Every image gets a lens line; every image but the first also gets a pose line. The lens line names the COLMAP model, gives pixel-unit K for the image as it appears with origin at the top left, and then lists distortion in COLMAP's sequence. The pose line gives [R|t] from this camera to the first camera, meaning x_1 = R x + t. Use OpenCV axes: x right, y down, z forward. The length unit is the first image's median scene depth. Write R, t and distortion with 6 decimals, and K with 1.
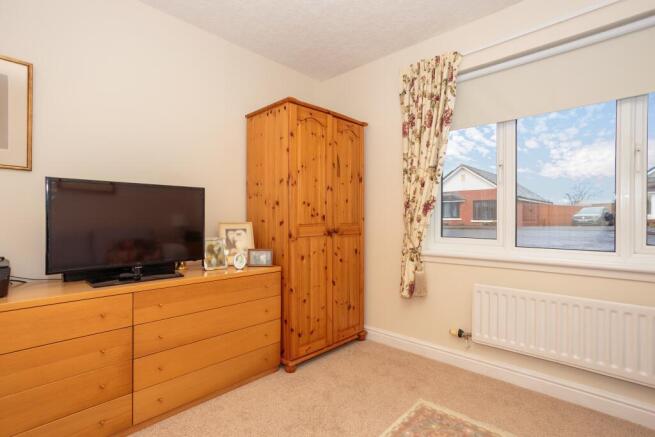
lens RADIAL K [[327.6, 0, 330.0], [0, 327.6, 216.0], [0, 0, 1]] dist [-0.002498, 0.000532]
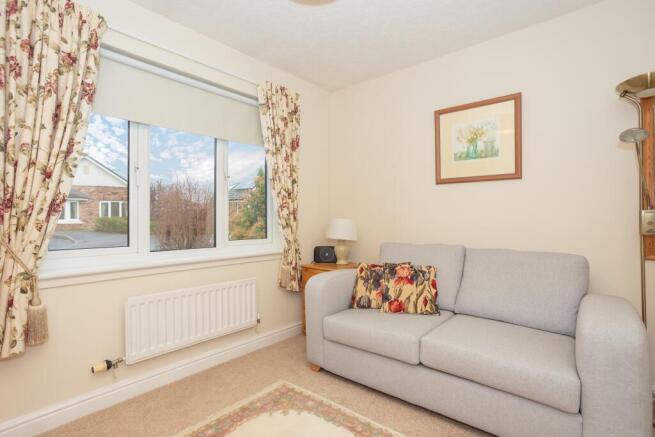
lens RADIAL K [[327.6, 0, 330.0], [0, 327.6, 216.0], [0, 0, 1]] dist [-0.002498, 0.000532]
pose [[-0.058527, 0.009882, 0.998237, -0.437026], [-0.004066, 0.999940, -0.010138, -0.006634], [-0.998278, -0.004652, -0.058484, 0.479418]]
